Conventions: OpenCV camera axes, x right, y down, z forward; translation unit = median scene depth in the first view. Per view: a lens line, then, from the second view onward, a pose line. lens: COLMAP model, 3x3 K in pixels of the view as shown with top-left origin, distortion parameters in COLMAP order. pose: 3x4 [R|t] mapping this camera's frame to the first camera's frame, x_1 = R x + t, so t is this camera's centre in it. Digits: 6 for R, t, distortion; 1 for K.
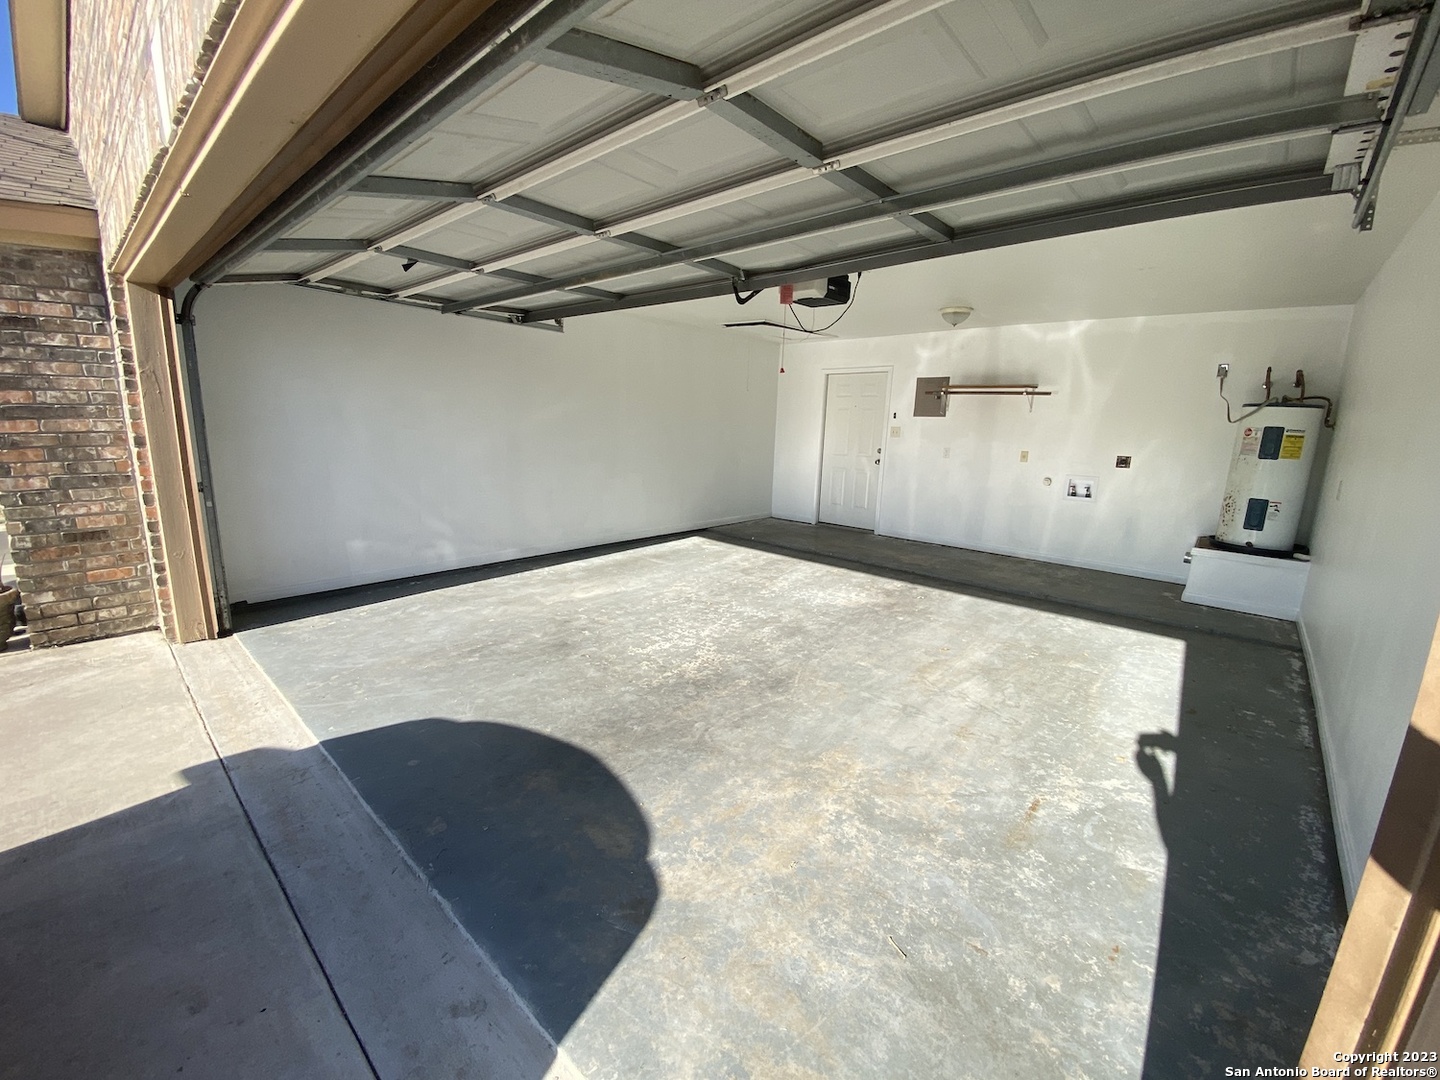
lens RADIAL K [[592.7, 0, 713.9], [0, 592.7, 545.0], [0, 0, 1]] dist [0.000873, -0.011595]
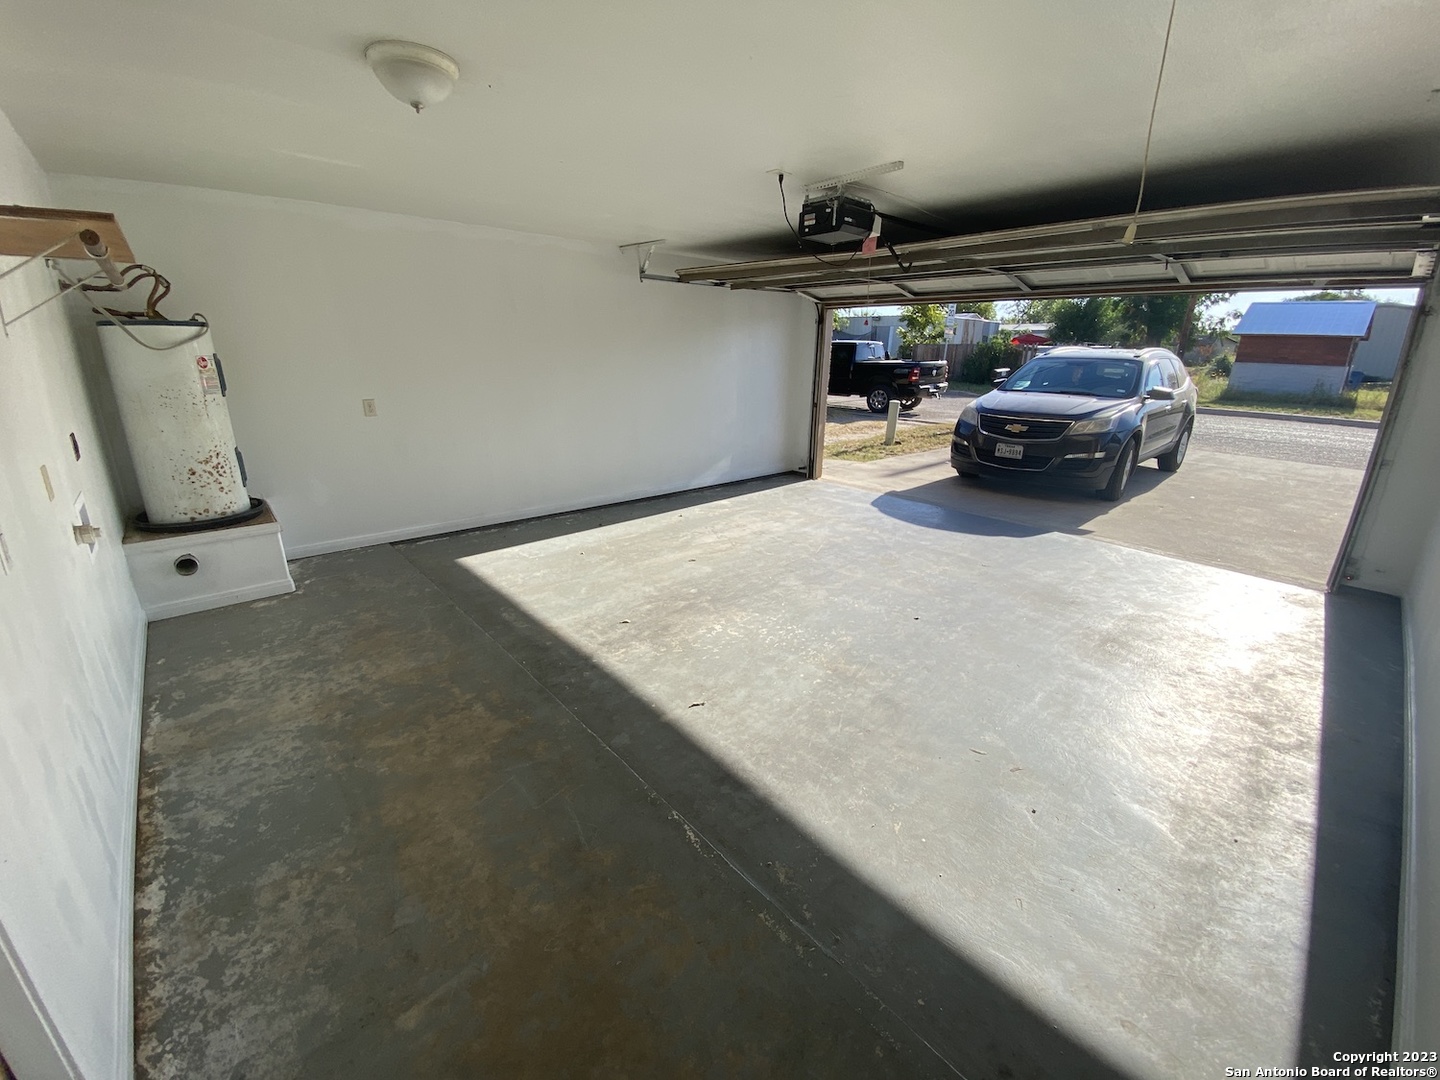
lens RADIAL K [[592.7, 0, 713.9], [0, 592.7, 545.0], [0, 0, 1]] dist [0.000873, -0.011595]
pose [[-0.993412, -0.068143, 0.092133, 0.206176], [-0.012951, 0.865602, 0.500566, -0.397579], [-0.113860, 0.496075, -0.860782, 1.762514]]
